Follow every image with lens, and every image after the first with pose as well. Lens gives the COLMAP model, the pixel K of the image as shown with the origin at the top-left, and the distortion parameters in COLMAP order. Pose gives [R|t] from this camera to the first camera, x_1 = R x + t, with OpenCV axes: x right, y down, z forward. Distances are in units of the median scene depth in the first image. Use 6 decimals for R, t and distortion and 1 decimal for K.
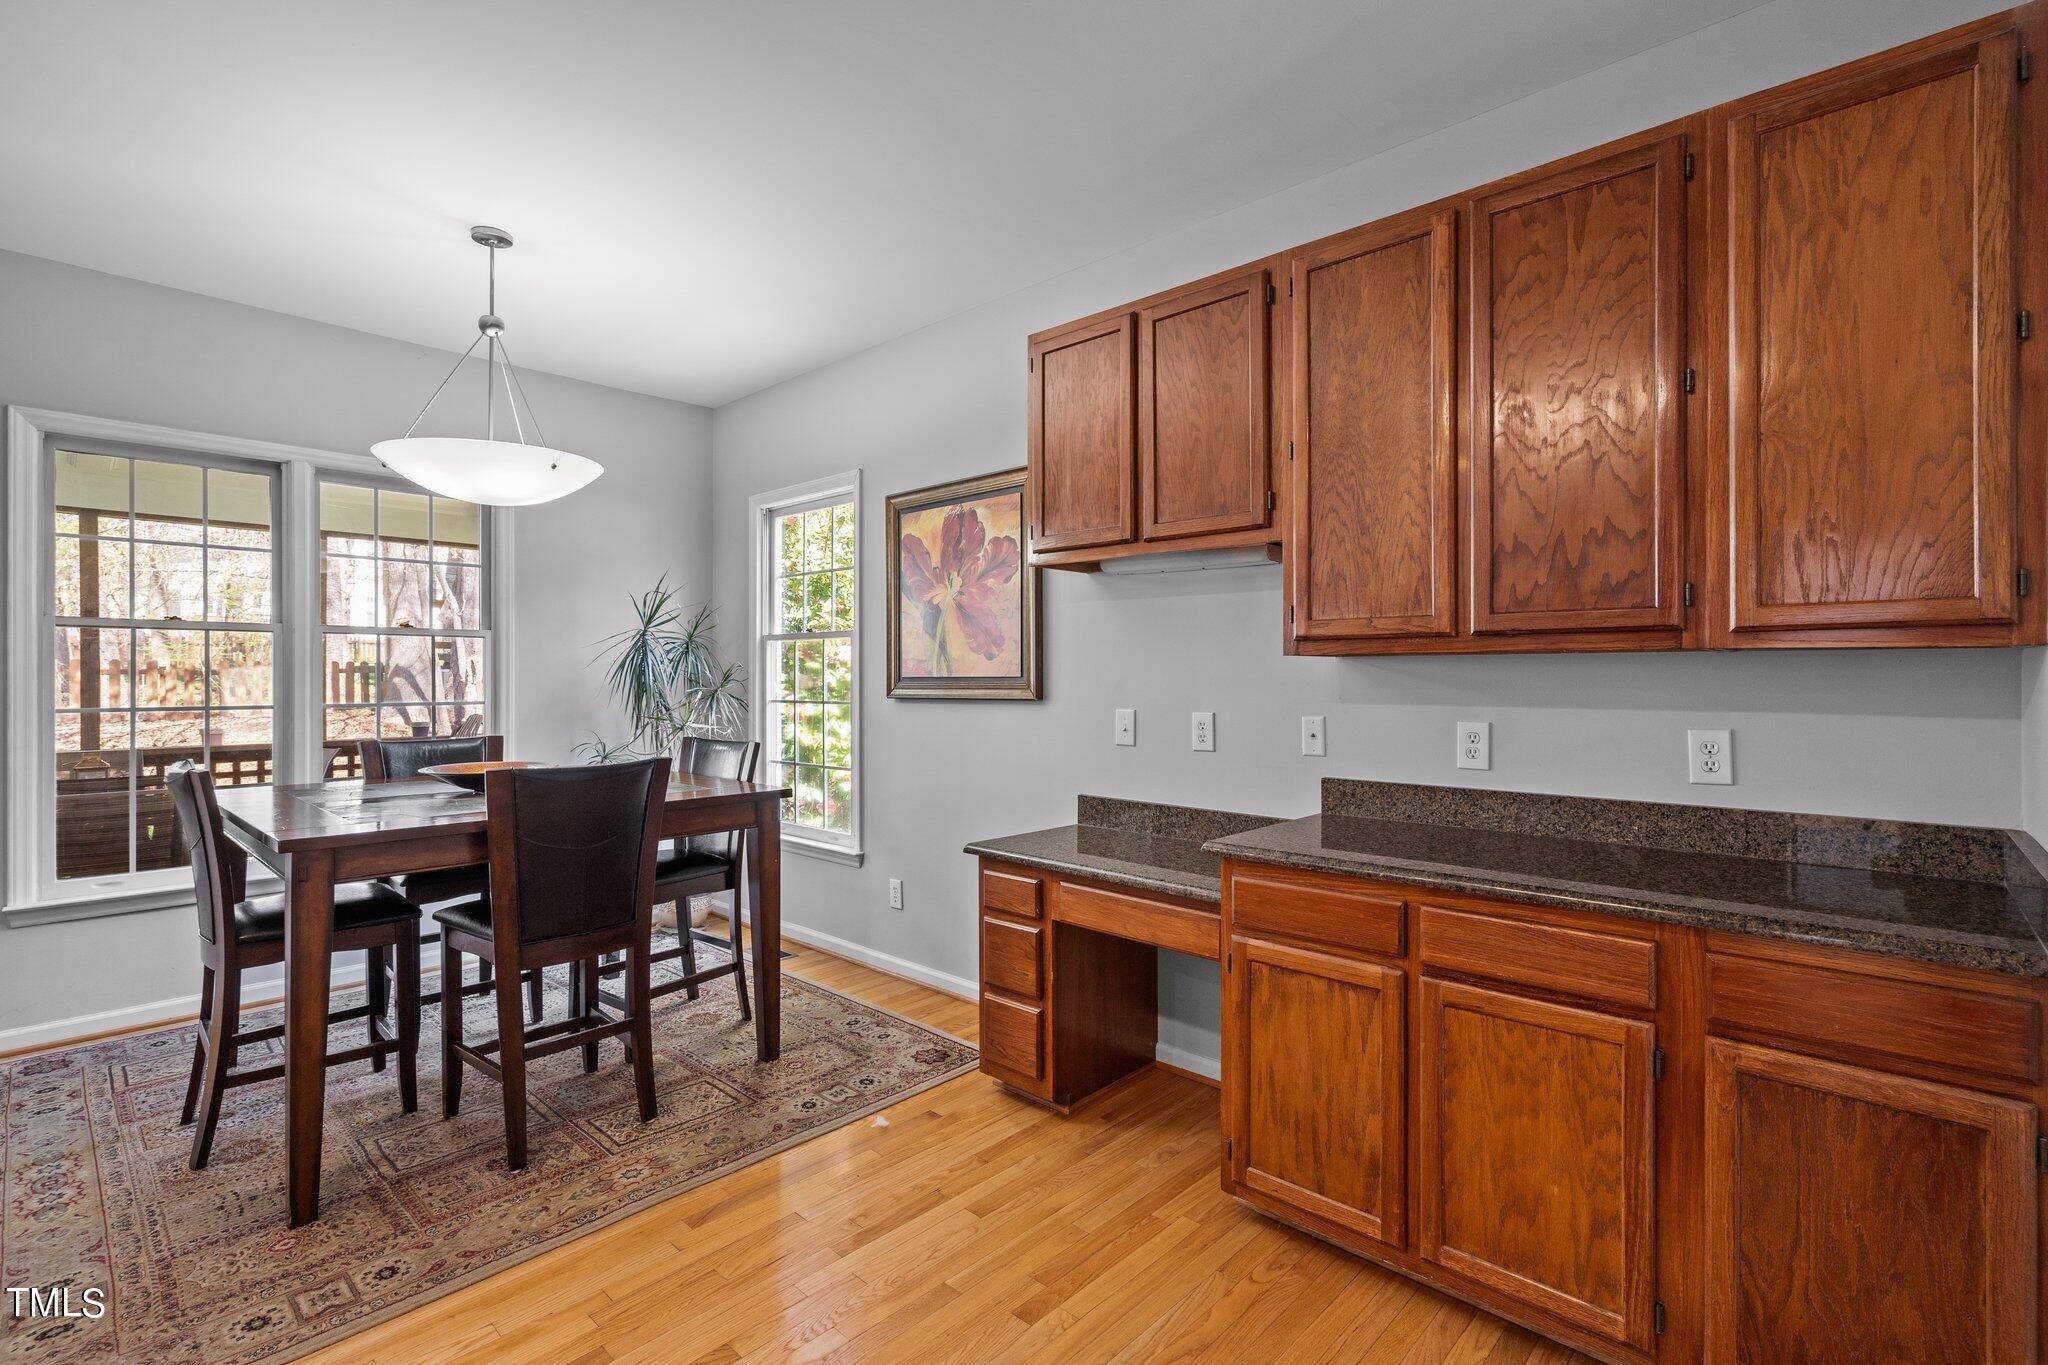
lens RADIAL K [[931.7, 0, 1028.6], [0, 931.7, 679.3], [0, 0, 1]] dist [-0.006209, 0.003346]
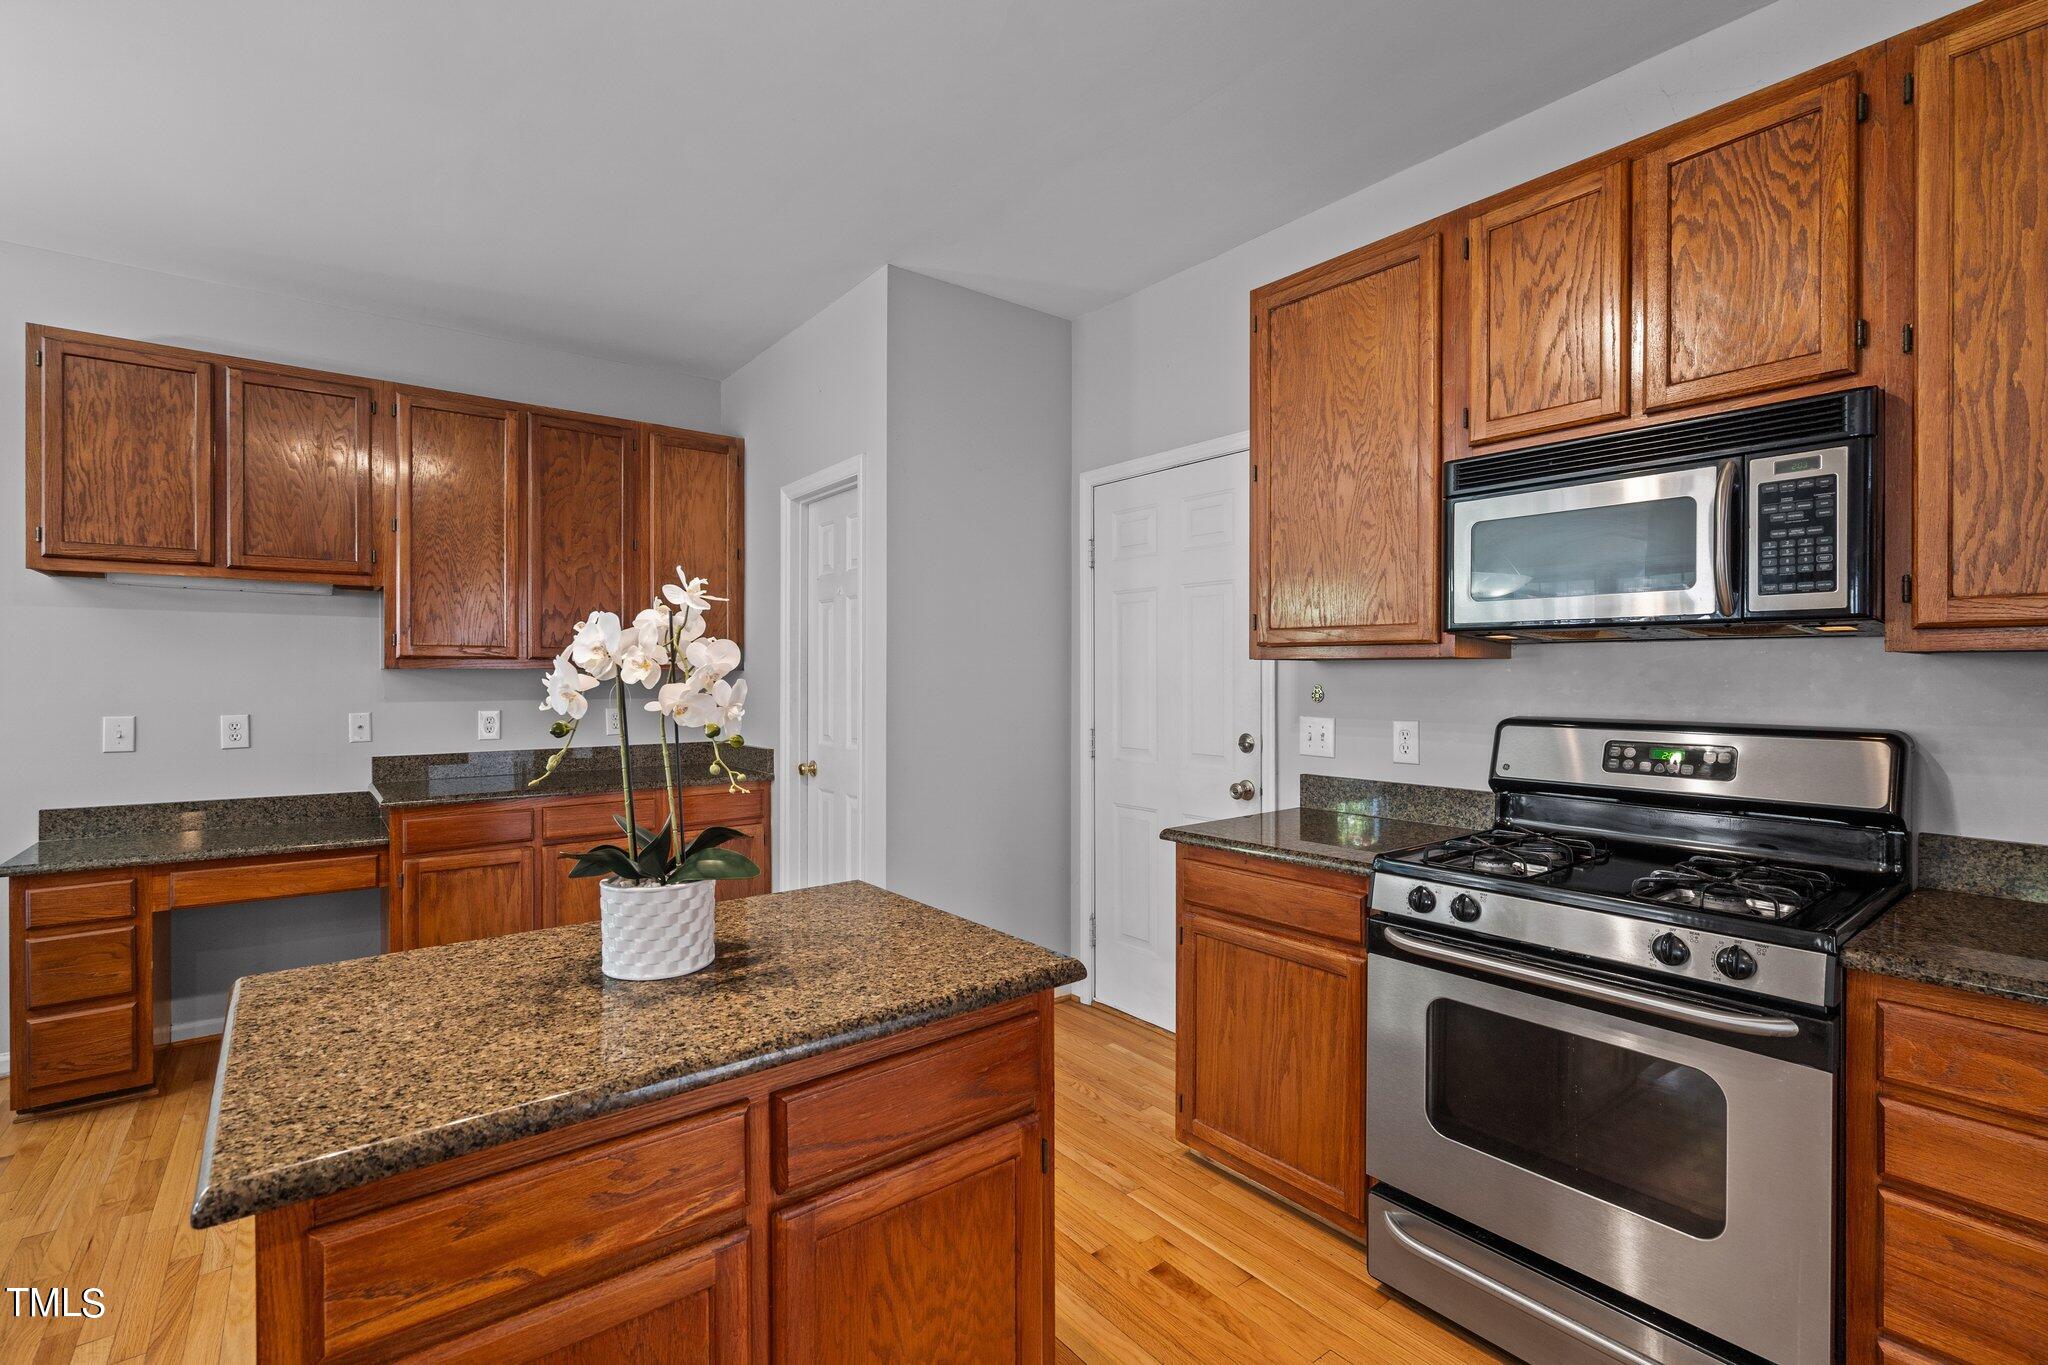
lens RADIAL K [[931.7, 0, 1030.5], [0, 931.7, 674.4], [0, 0, 1]] dist [-0.006209, 0.003346]
pose [[0.159356, 0.000125, 0.987221, -0.953275], [0.003529, 0.999994, -0.000696, -0.012546], [-0.987215, 0.003595, 0.159355, -0.183930]]
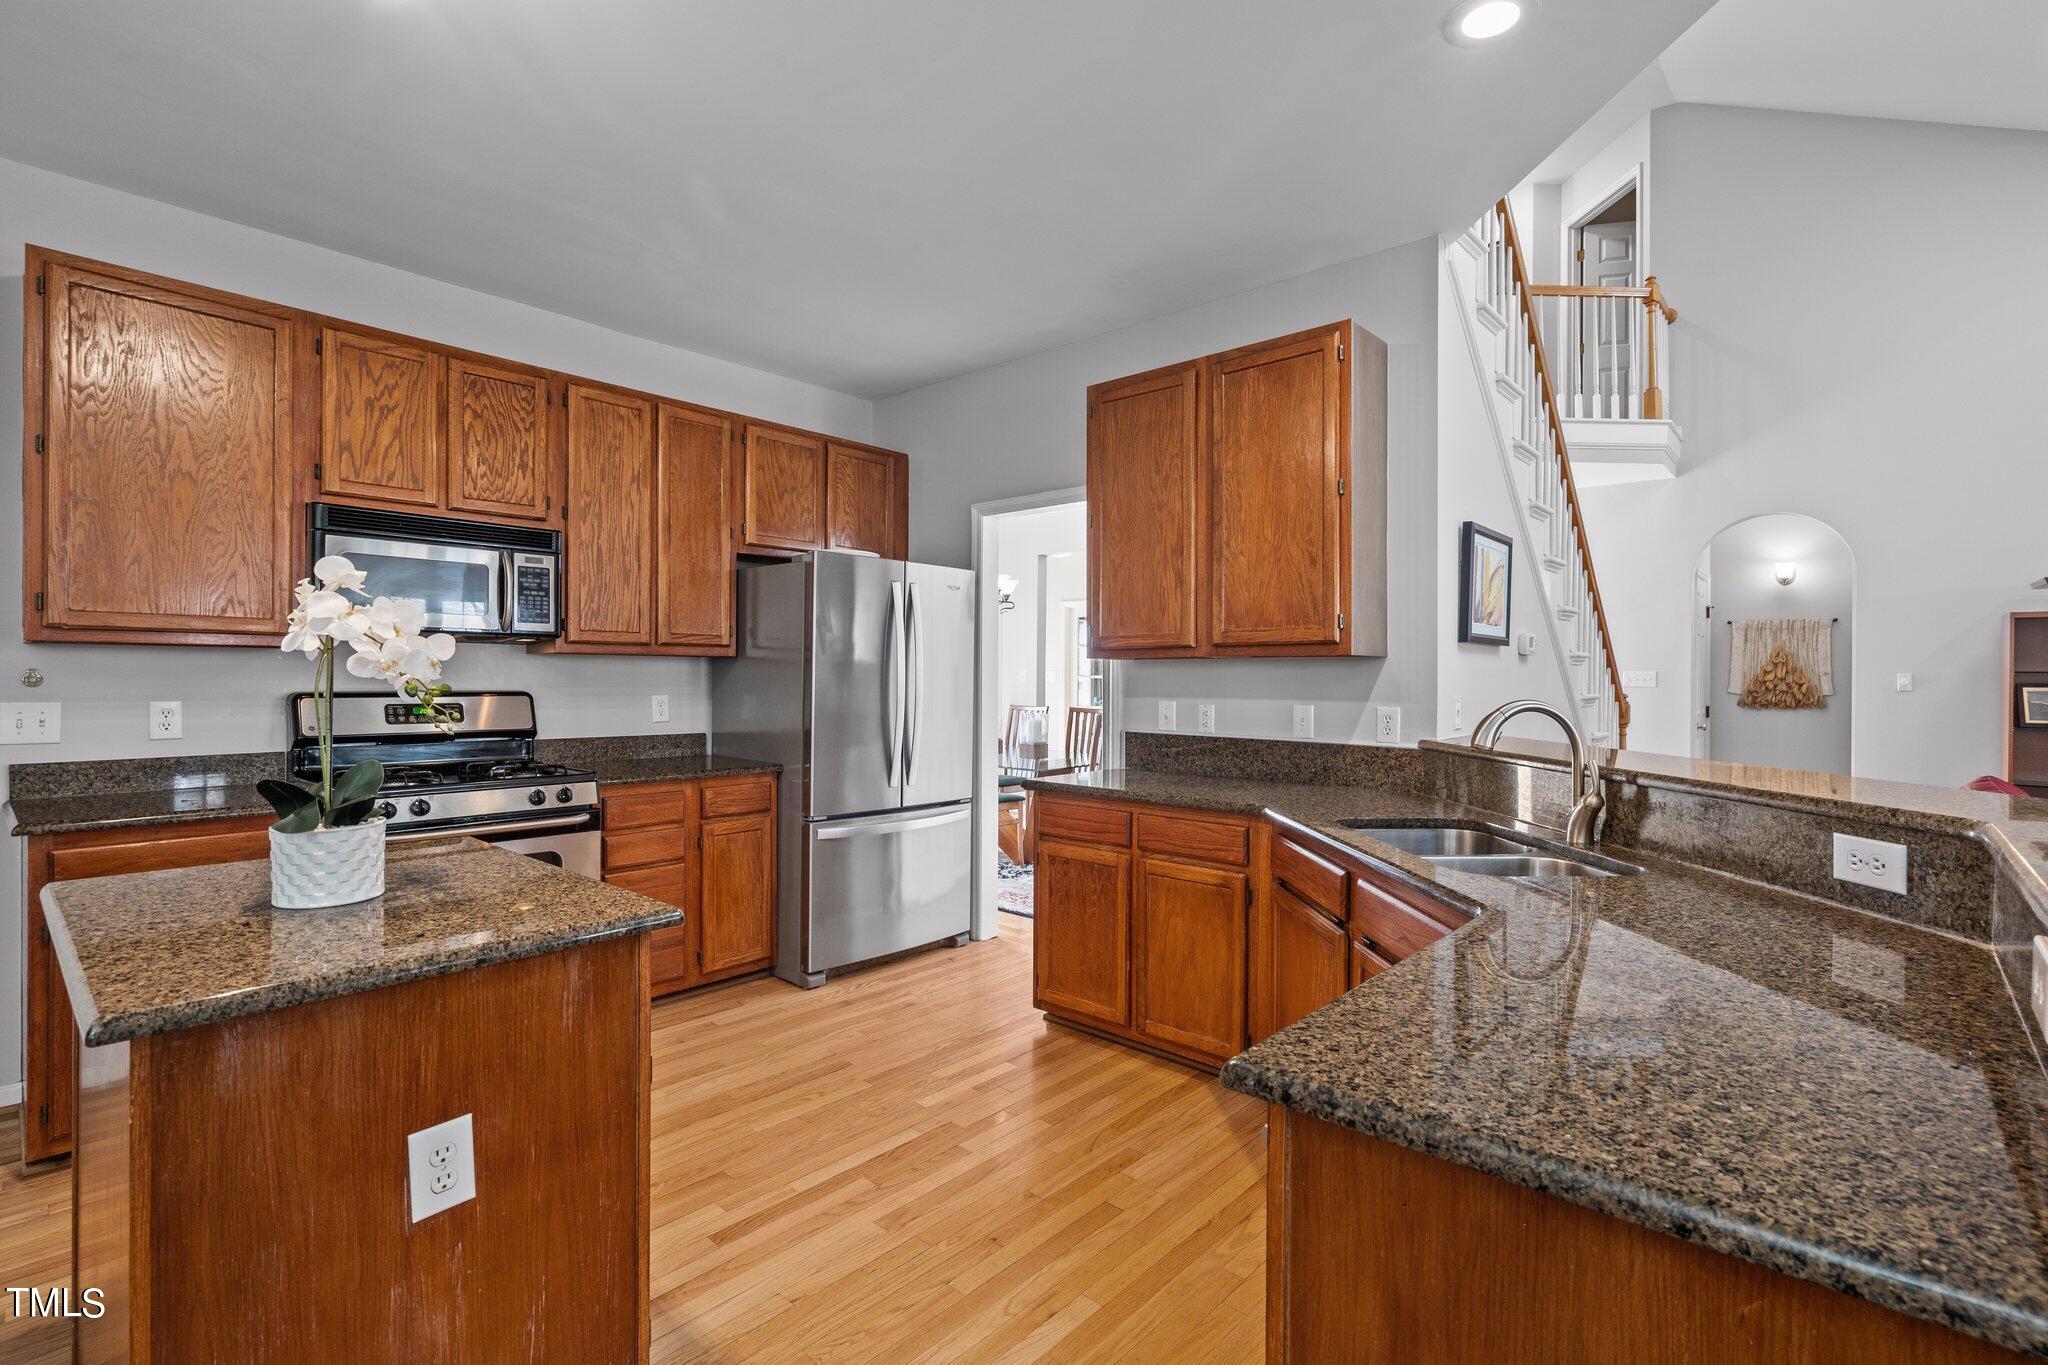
lens RADIAL K [[931.7, 0, 1026.6], [0, 931.7, 684.4], [0, 0, 1]] dist [-0.006209, 0.003346]
pose [[-0.999879, -0.003929, -0.015068, -0.911071], [-0.004116, 0.999914, 0.012426, 0.001276], [0.015017, 0.012487, -0.999809, 0.768652]]
